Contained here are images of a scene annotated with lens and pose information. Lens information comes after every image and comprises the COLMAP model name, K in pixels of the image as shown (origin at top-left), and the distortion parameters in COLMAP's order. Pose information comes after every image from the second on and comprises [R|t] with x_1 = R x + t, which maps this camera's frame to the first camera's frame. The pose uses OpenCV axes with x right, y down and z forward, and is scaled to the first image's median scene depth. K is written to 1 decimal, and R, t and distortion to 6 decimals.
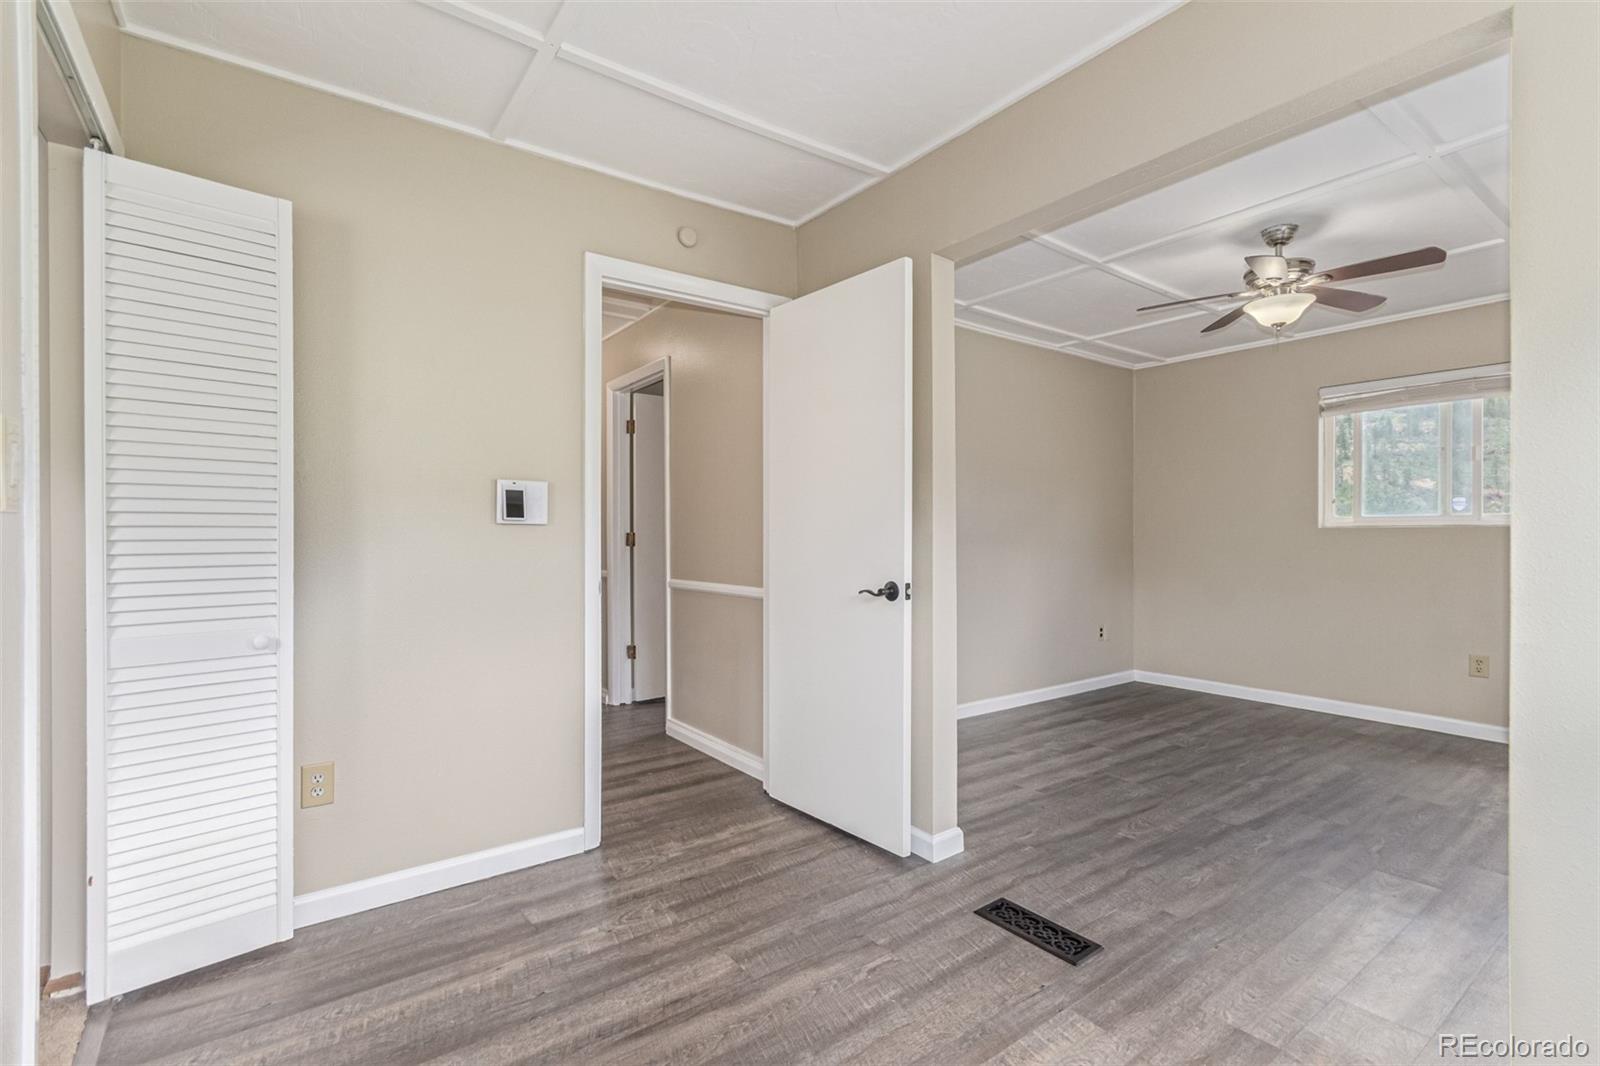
lens RADIAL K [[738.0, 0, 816.2], [0, 738.0, 528.0], [0, 0, 1]] dist [0.005762, 0.000592]
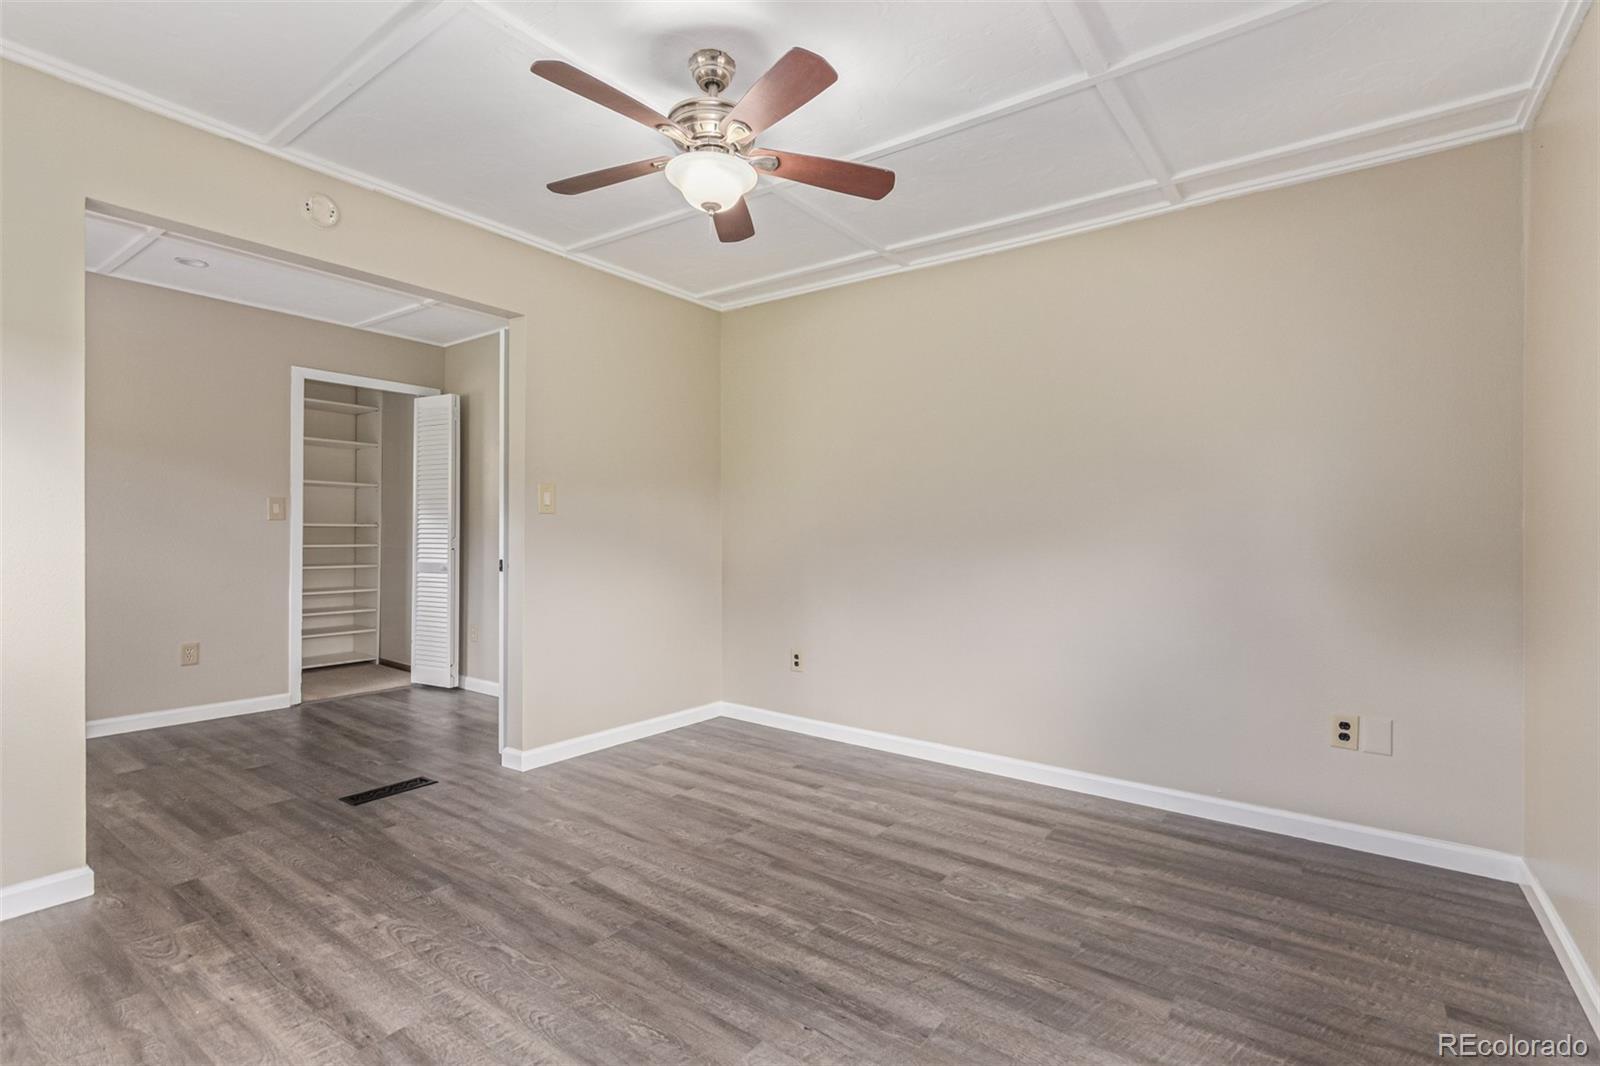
lens RADIAL K [[738.0, 0, 815.7], [0, 738.0, 528.4], [0, 0, 1]] dist [0.005762, 0.000592]
pose [[0.310713, 0.009252, -0.950459, 1.224417], [0.003579, 0.999934, 0.010903, -0.009422], [0.950497, -0.006789, 0.310659, 0.825640]]
